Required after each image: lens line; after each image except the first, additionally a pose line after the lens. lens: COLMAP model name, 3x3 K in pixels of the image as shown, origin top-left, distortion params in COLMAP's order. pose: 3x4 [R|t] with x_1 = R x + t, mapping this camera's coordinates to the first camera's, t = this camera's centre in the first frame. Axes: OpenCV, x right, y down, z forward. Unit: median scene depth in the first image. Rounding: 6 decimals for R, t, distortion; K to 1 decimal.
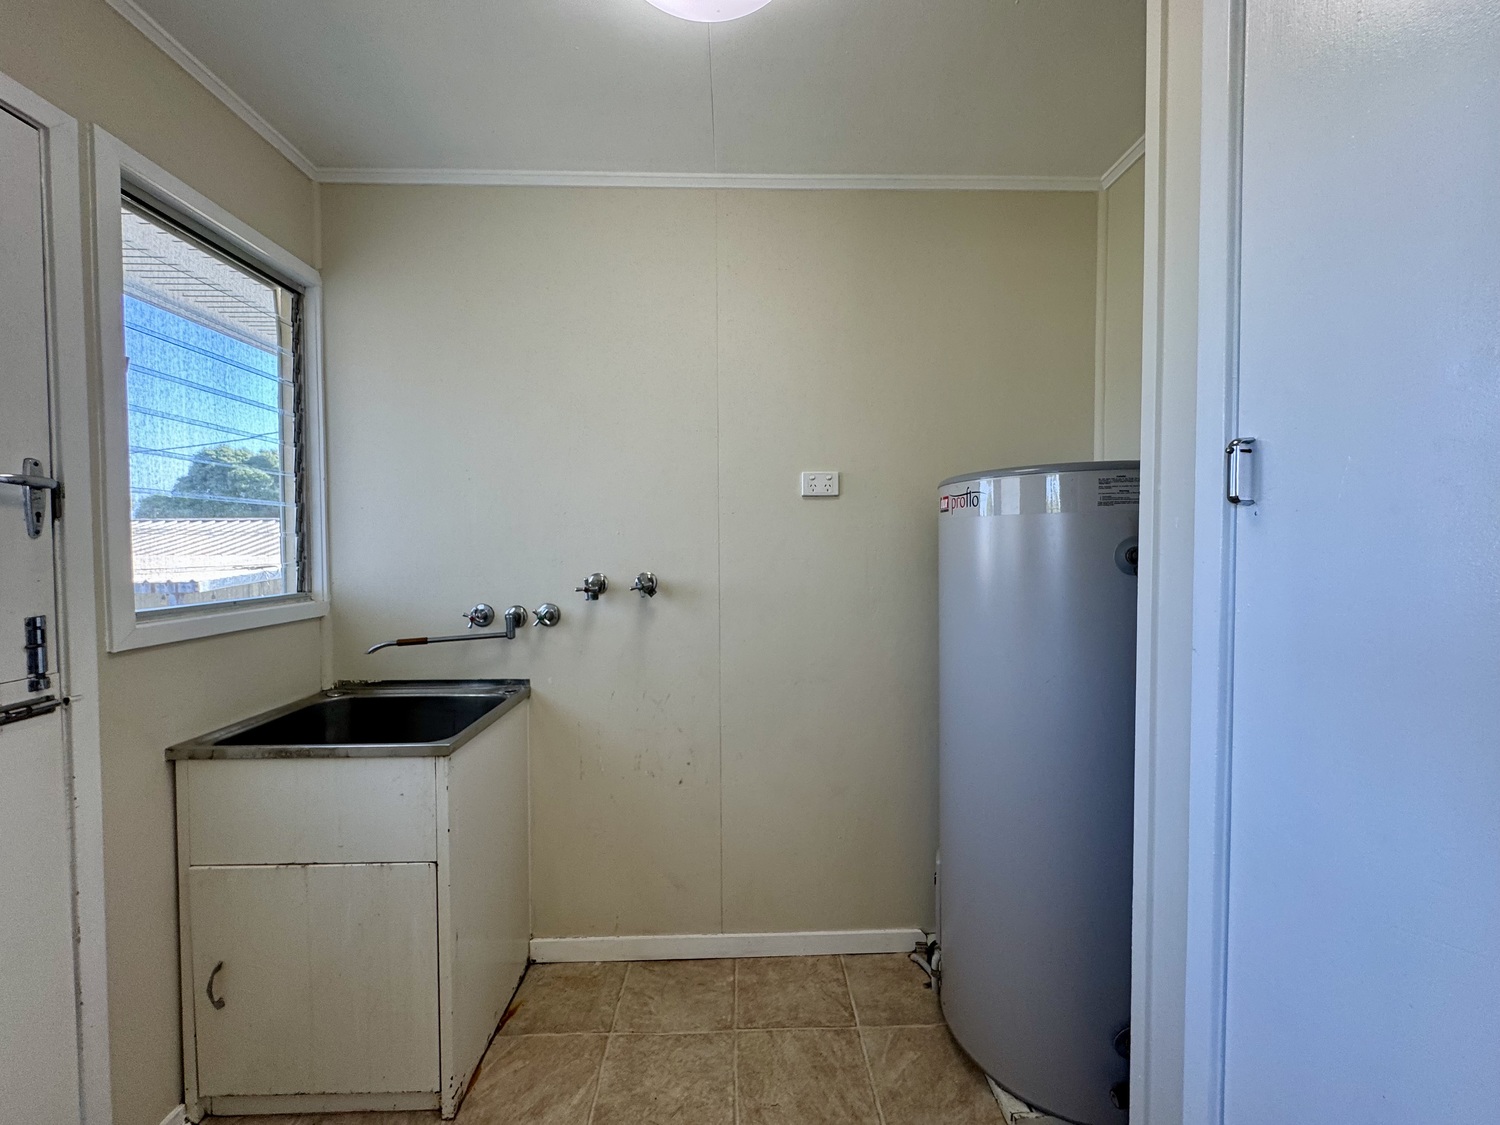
lens RADIAL K [[601.0, 0, 750.1], [0, 601.0, 557.4], [0, 0, 1]] dist [0.001458, 0.000190]
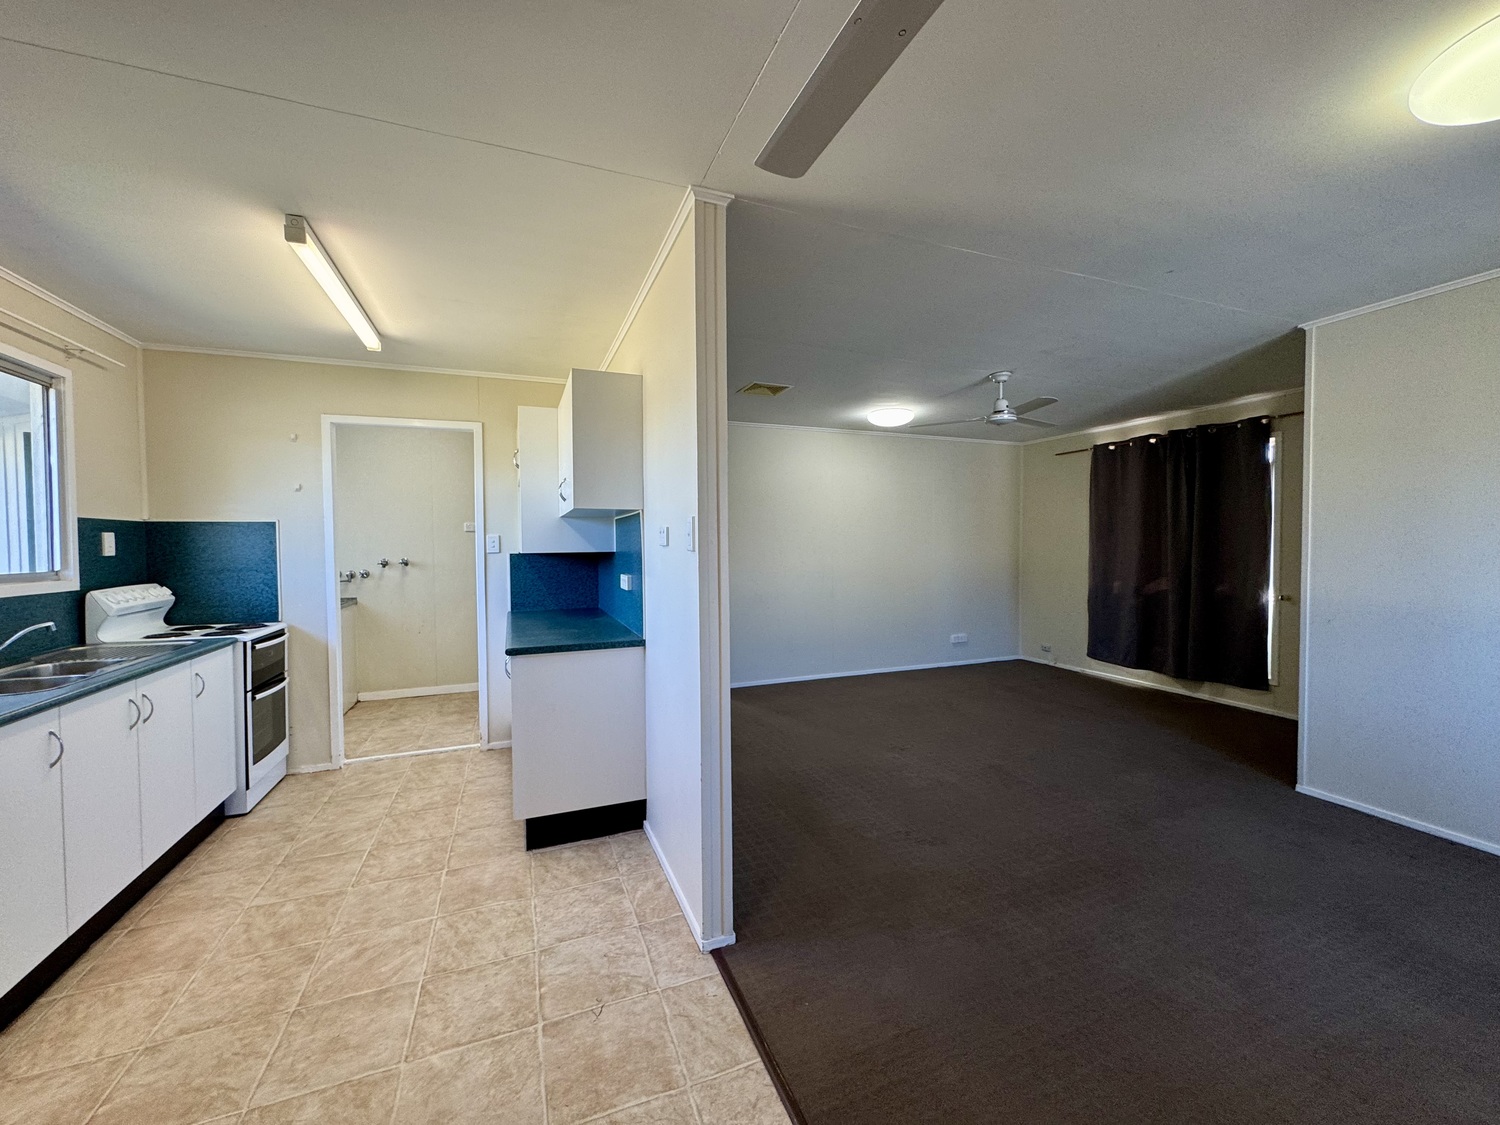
lens RADIAL K [[601.0, 0, 752.3], [0, 601.0, 559.5], [0, 0, 1]] dist [0.001458, 0.000190]
pose [[0.940633, -0.010784, 0.339253, 0.410787], [0.011933, 0.999928, -0.001301, 0.054303], [-0.339214, 0.005272, 0.940694, -2.236033]]
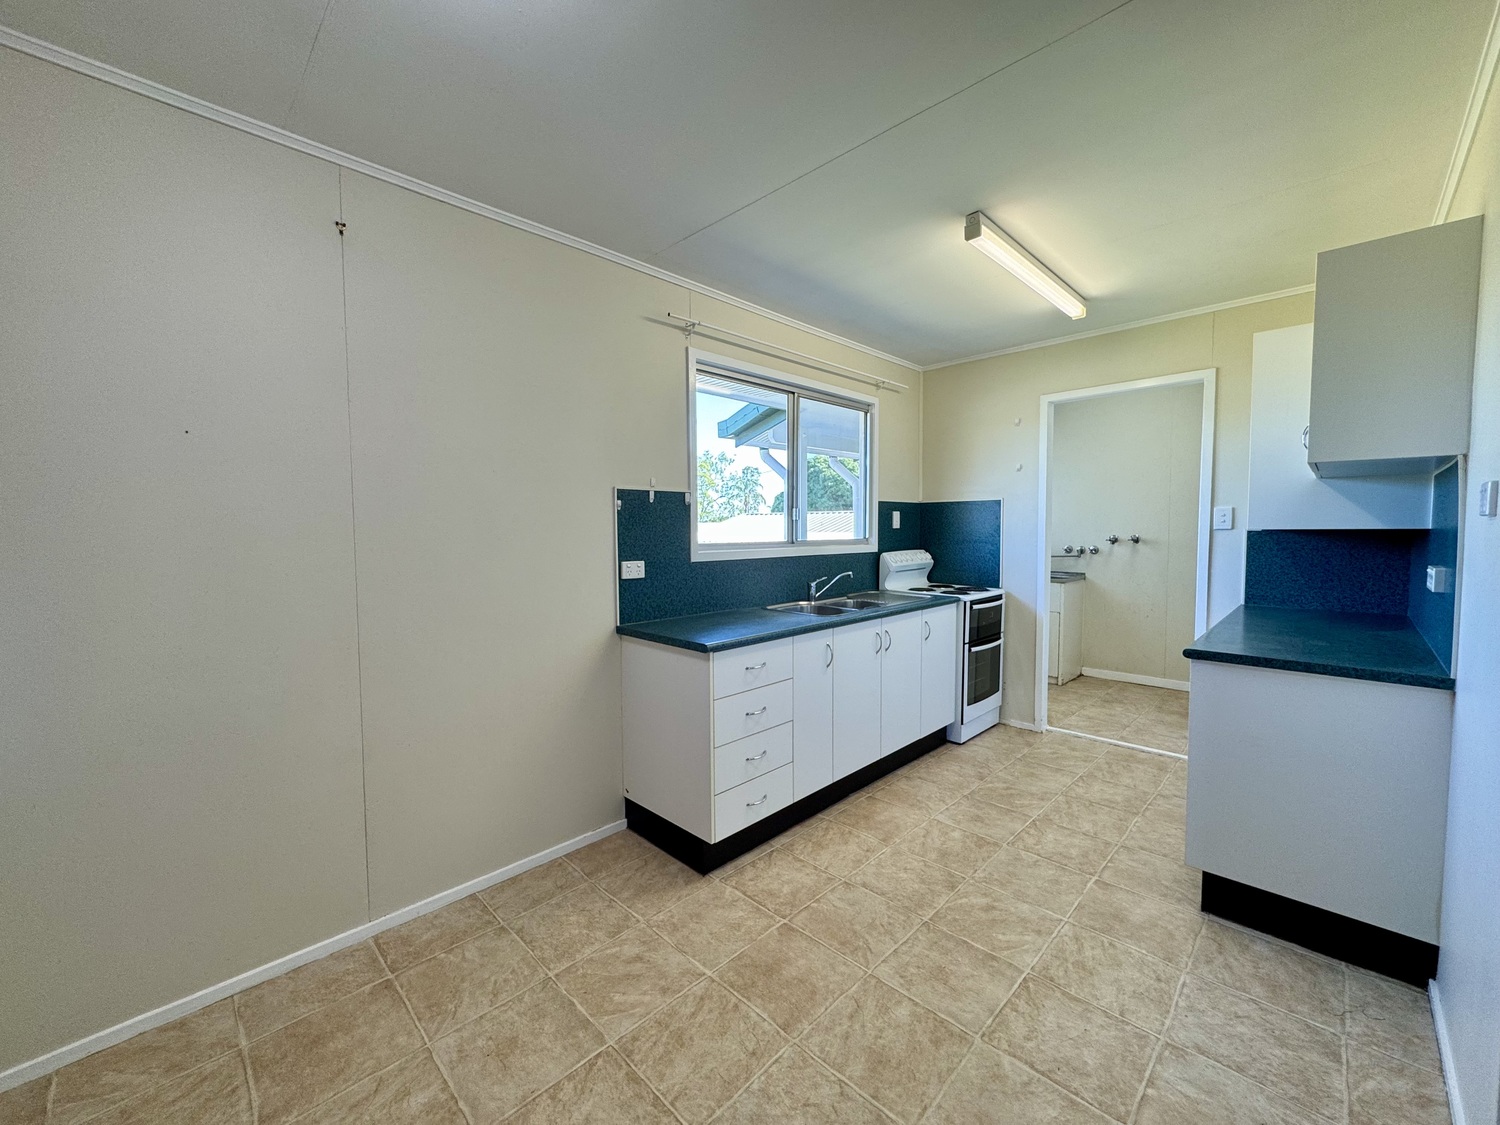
lens RADIAL K [[601.0, 0, 740.7], [0, 601.0, 559.7], [0, 0, 1]] dist [0.001458, 0.000190]
pose [[0.686220, 0.042530, -0.726150, 0.563866], [-0.019044, 0.998997, 0.040514, 0.059432], [0.727145, -0.013973, 0.686342, -2.097601]]
